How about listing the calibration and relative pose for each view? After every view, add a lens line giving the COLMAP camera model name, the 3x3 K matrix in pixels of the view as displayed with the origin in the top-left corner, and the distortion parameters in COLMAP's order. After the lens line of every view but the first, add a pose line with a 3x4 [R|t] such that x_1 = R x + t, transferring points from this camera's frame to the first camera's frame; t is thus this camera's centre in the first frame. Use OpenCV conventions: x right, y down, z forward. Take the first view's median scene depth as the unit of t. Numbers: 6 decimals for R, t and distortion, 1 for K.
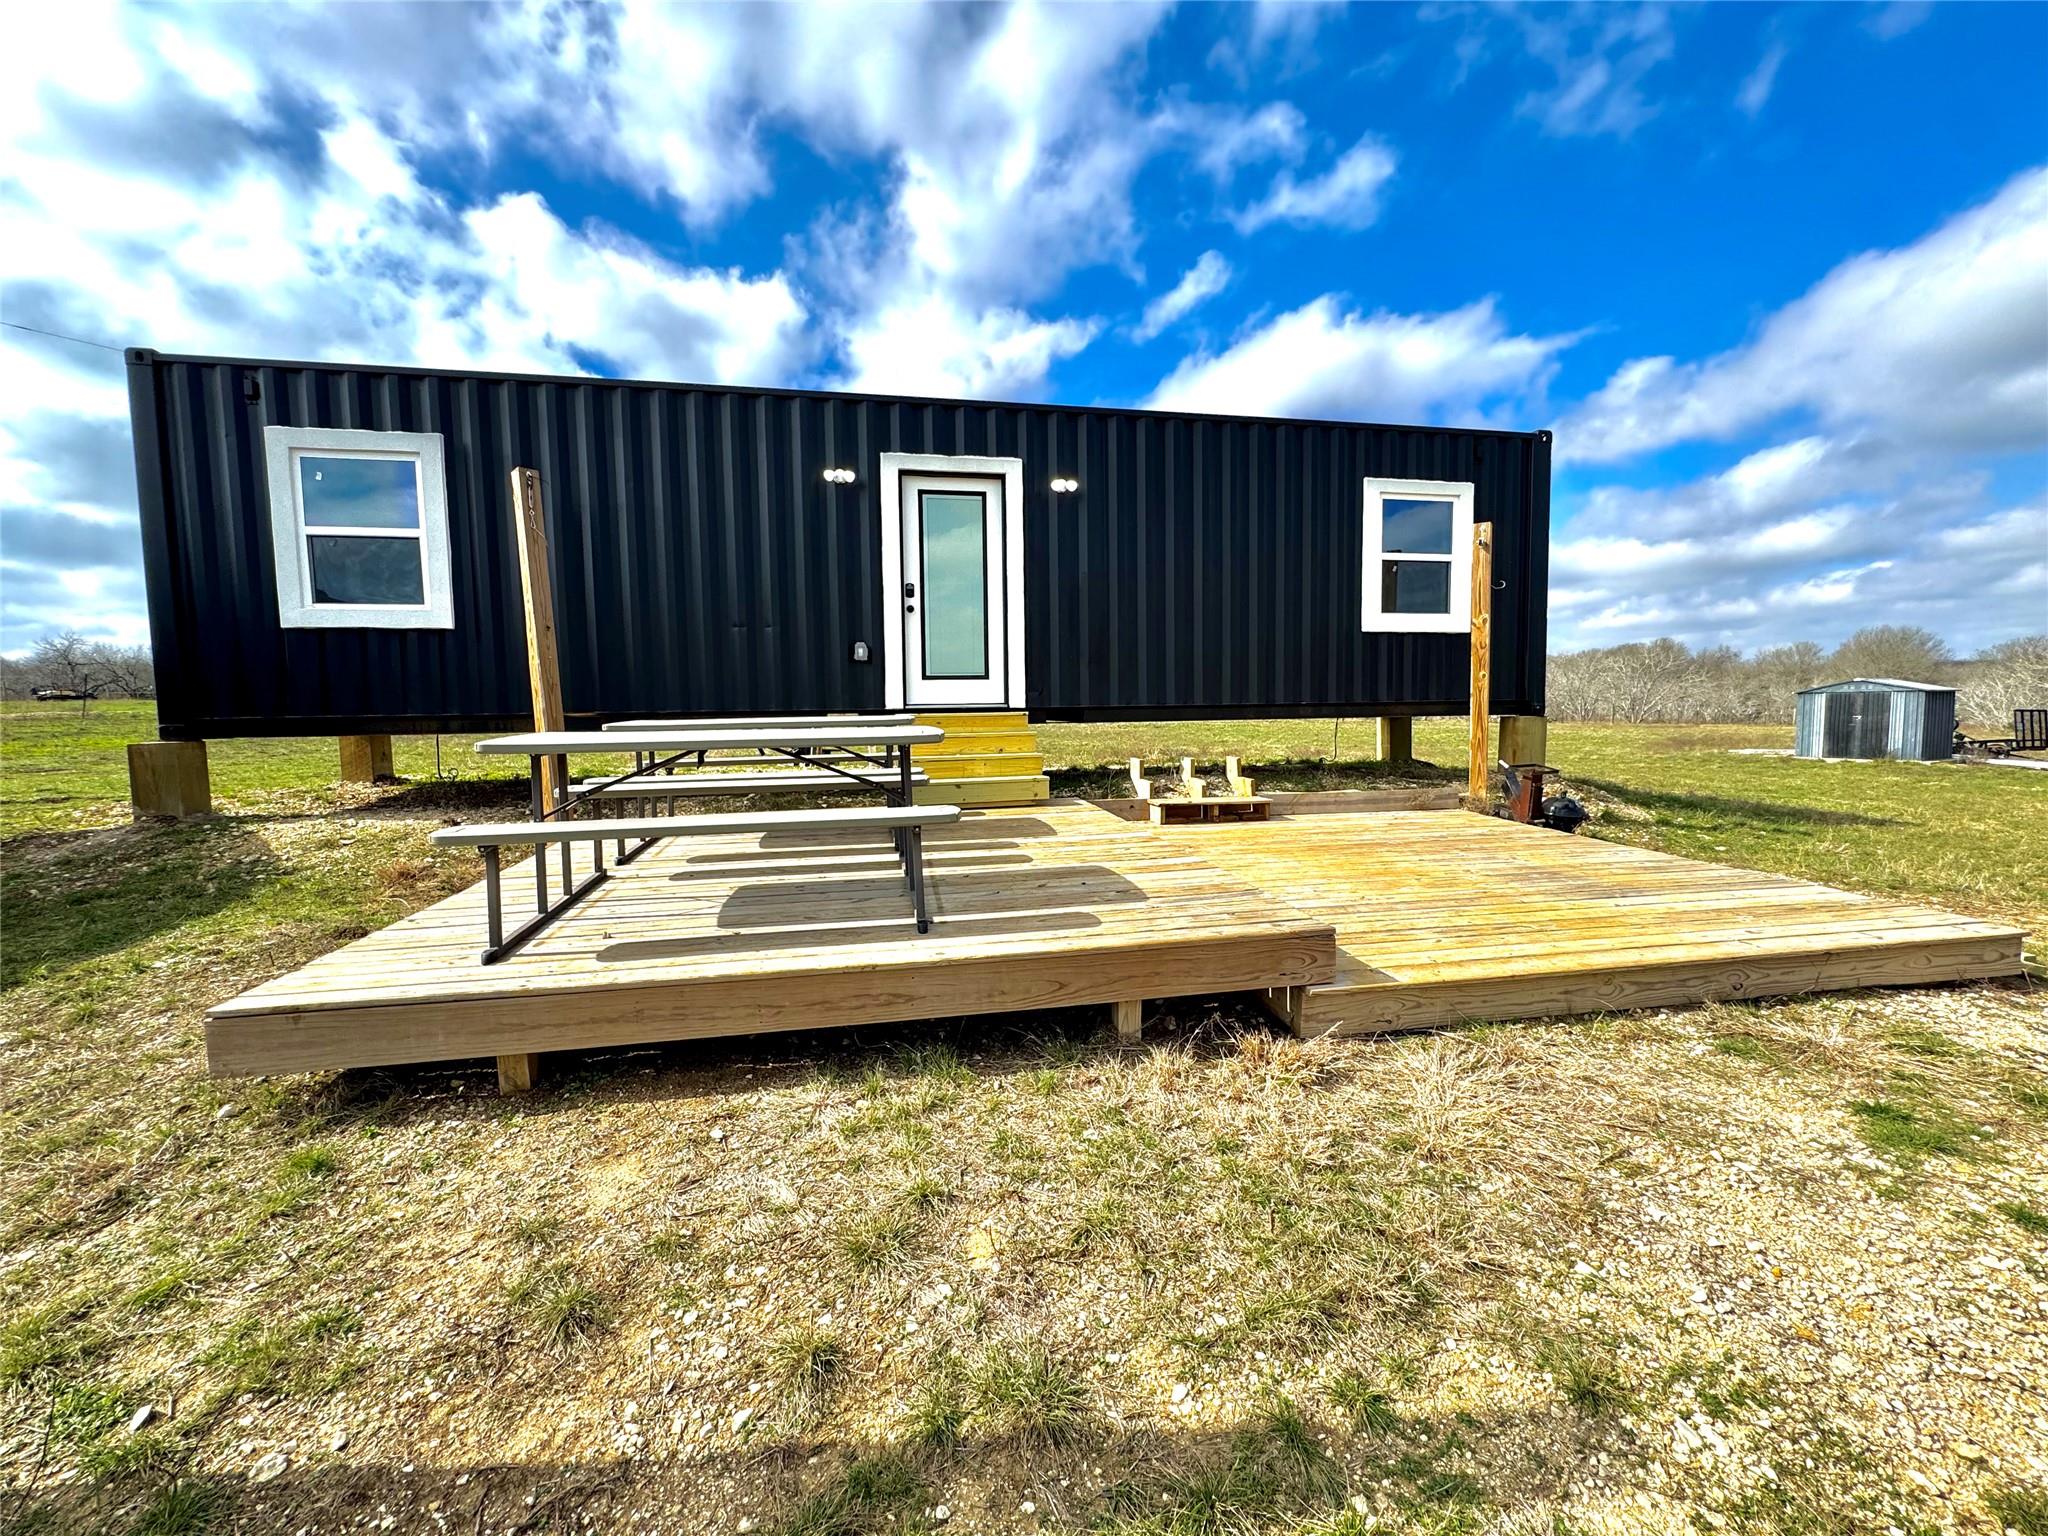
lens RADIAL K [[823.1, 0, 1024.0], [0, 823.1, 768.0], [0, 0, 1]] dist [-0.008758, 0.000195]
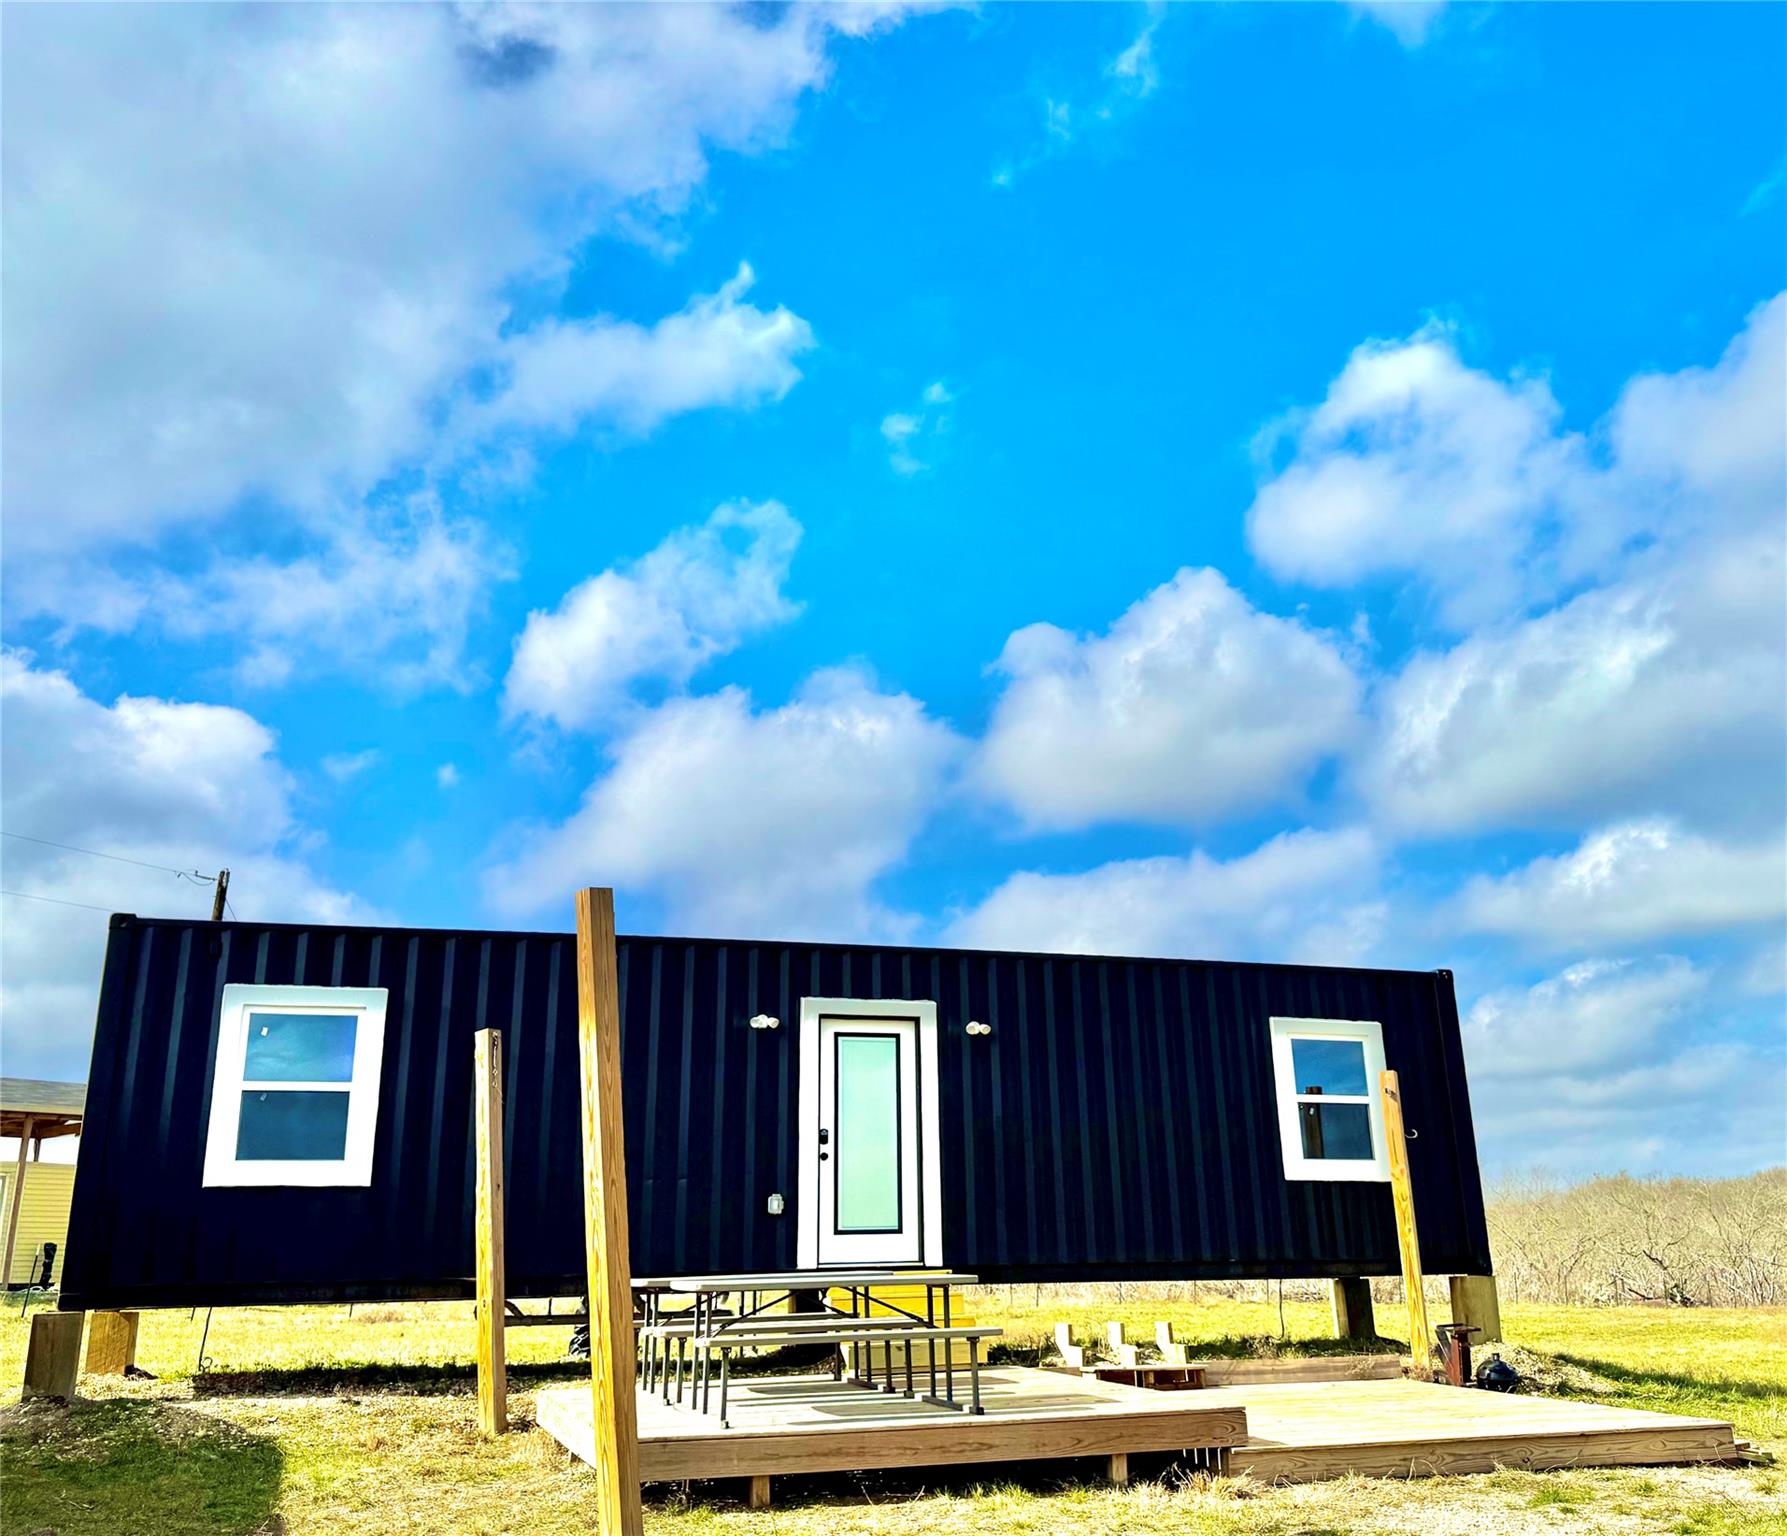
lens RADIAL K [[1542.1, 0, 964.2], [0, 1542.1, 761.7], [0, 0, 1]] dist [0.142344, -0.237857]
pose [[0.989603, 0.037369, 0.138883, -0.246560], [0.019248, 0.922558, -0.385379, 0.083959], [-0.142529, 0.384046, 0.912247, -0.857118]]
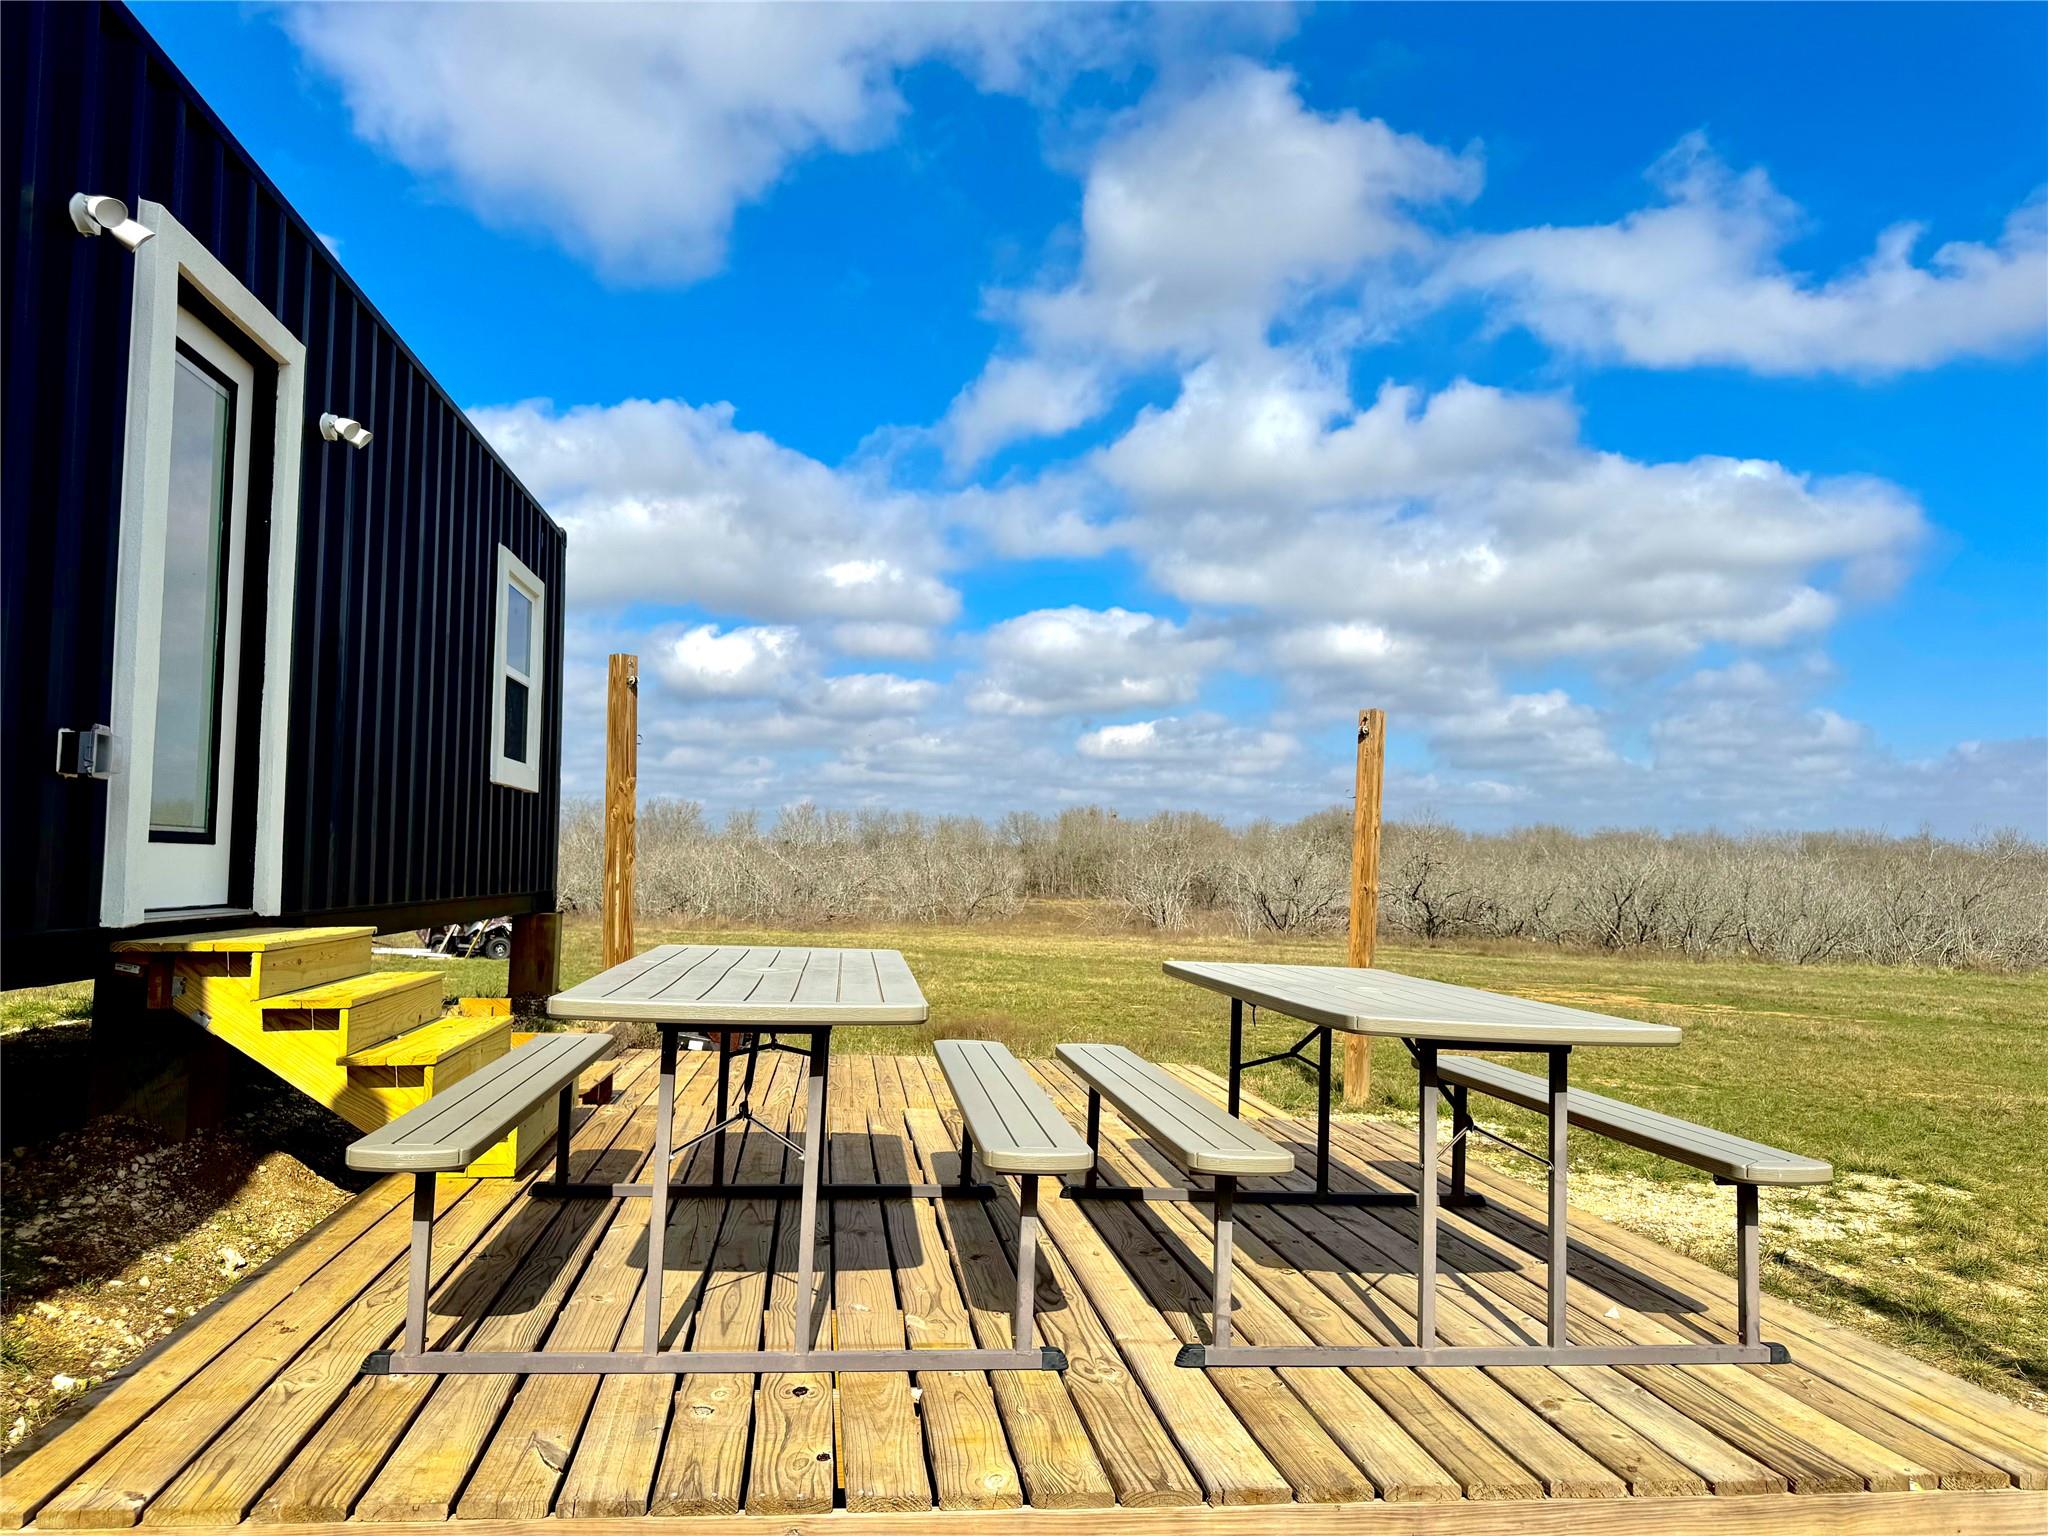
lens RADIAL K [[1453.1, 0, 1024.0], [0, 1453.1, 768.0], [0, 0, 1]] dist [0.038083, 0.000126]
pose [[0.051951, 0.084017, 0.995109, -0.744735], [0.063451, 0.994164, -0.087250, -0.061465], [-0.996632, 0.067673, 0.046317, 0.604473]]
